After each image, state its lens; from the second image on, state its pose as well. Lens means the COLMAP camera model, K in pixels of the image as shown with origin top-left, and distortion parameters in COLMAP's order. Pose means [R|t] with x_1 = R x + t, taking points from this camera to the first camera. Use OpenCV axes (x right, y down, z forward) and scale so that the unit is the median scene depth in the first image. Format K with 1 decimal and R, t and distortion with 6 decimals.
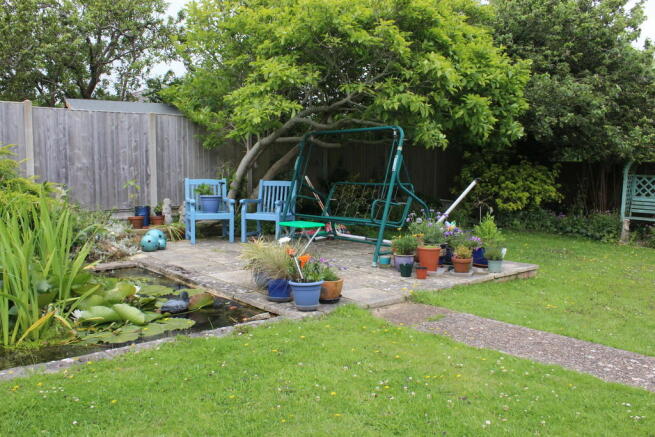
lens RADIAL K [[541.5, 0, 327.5], [0, 541.5, 218.5], [0, 0, 1]] dist [-0.046834, 0.004975]
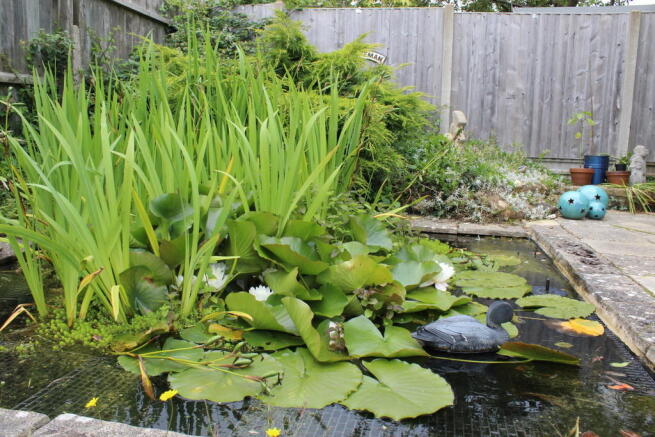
lens RADIAL K [[541.5, 0, 327.5], [0, 541.5, 218.5], [0, 0, 1]] dist [-0.046834, 0.004975]
pose [[0.607716, 0.136306, -0.782370, -0.021003], [-0.098257, 0.990496, 0.096243, 0.025173], [0.788053, 0.018385, 0.615333, 0.350622]]
